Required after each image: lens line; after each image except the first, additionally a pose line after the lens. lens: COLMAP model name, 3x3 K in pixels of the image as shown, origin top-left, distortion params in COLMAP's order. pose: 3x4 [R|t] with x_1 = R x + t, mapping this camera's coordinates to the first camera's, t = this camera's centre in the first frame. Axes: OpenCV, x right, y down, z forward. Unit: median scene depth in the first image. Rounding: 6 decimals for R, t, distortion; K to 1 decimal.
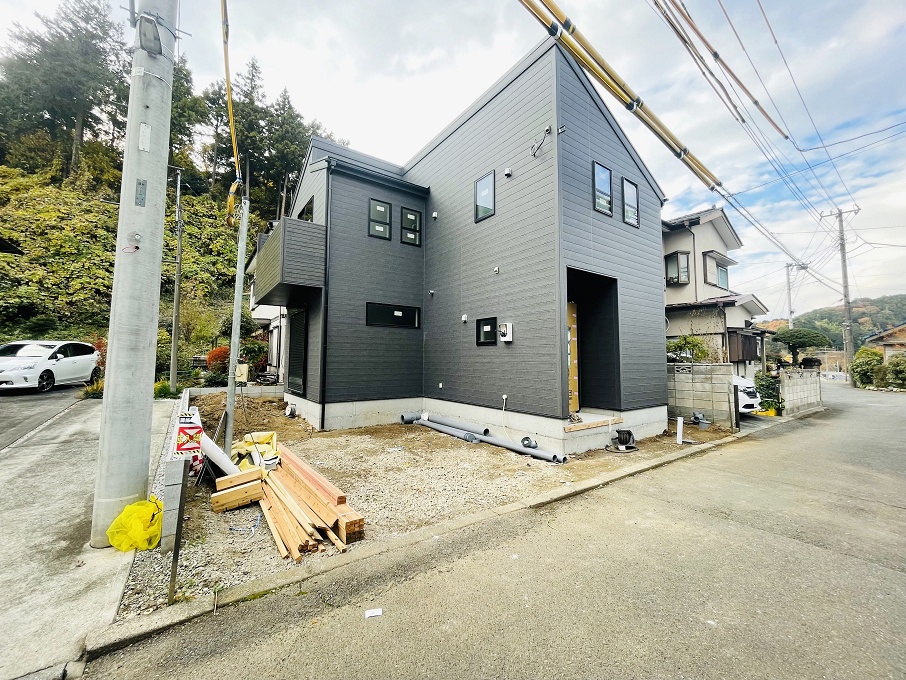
lens RADIAL K [[366.1, 0, 452.1], [0, 366.1, 335.2], [0, 0, 1]] dist [-0.001966, -0.000410]
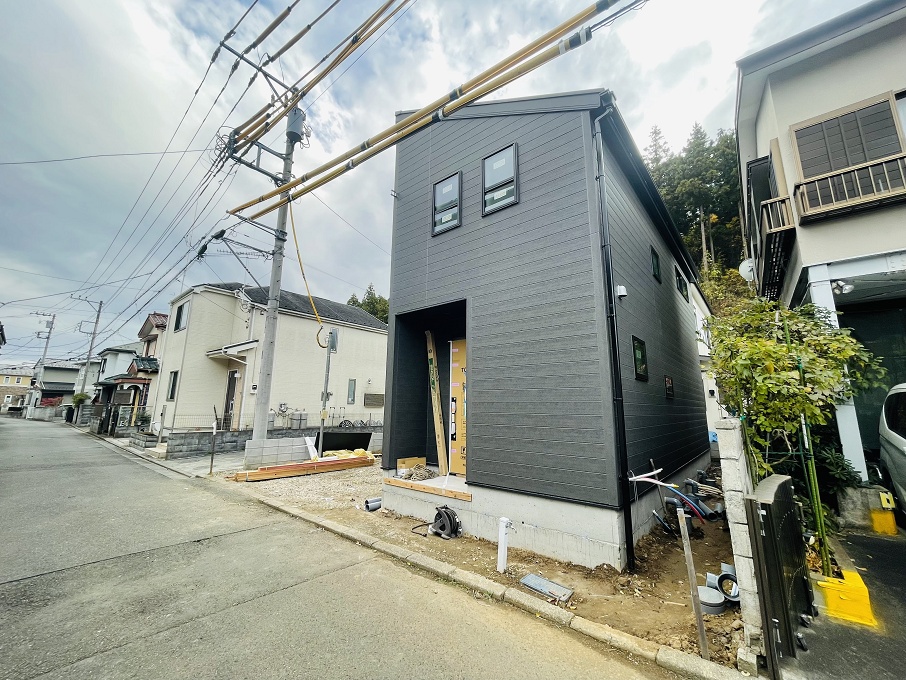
lens RADIAL K [[366.1, 0, 450.6], [0, 366.1, 334.6], [0, 0, 1]] dist [-0.001966, -0.000410]
pose [[0.240590, -0.193954, -0.951051, 1.125591], [0.057385, 0.980960, -0.185537, 0.055003], [0.968929, -0.009938, 0.247140, 0.770496]]
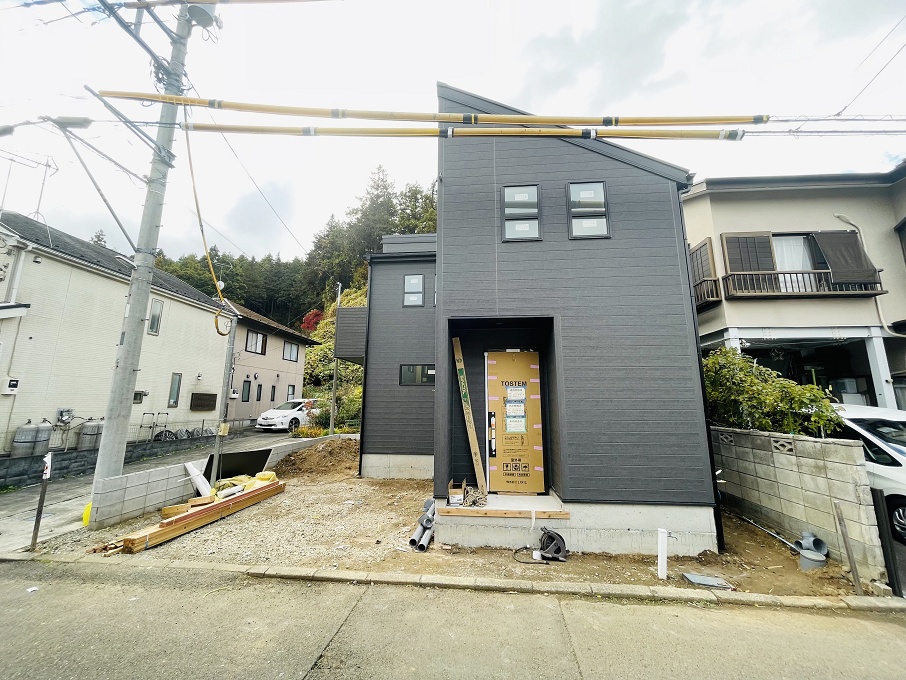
lens RADIAL K [[366.1, 0, 451.6], [0, 366.1, 335.9], [0, 0, 1]] dist [-0.001966, -0.000410]
pose [[0.750203, -0.122624, -0.649737, 0.765409], [0.044228, 0.989758, -0.135730, -0.021185], [0.659727, 0.073089, 0.747943, 0.296704]]
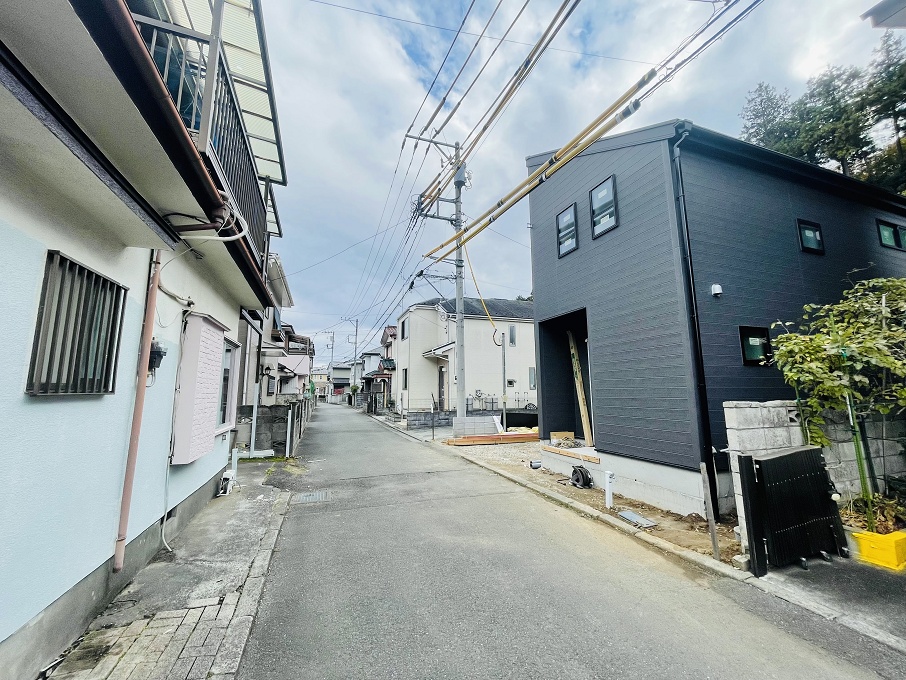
lens RADIAL K [[366.1, 0, 449.6], [0, 366.1, 334.5], [0, 0, 1]] dist [-0.001966, -0.000410]
pose [[-0.278129, -0.152182, -0.948412, 1.416740], [0.069146, 0.981636, -0.177791, 0.058320], [0.958052, -0.115028, -0.262499, 0.888417]]
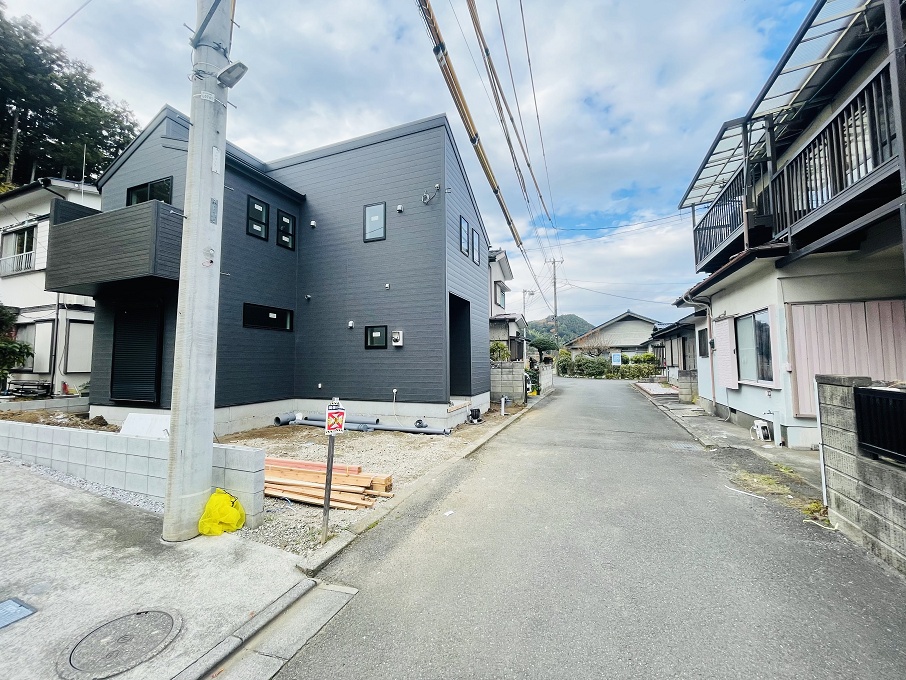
lens RADIAL K [[366.1, 0, 451.3], [0, 366.1, 335.9], [0, 0, 1]] dist [-0.001966, -0.000410]
pose [[0.837303, 0.024860, 0.546174, -0.361617], [-0.025461, 0.999655, -0.006469, -0.012782], [-0.546146, -0.008490, 0.837647, -0.127950]]
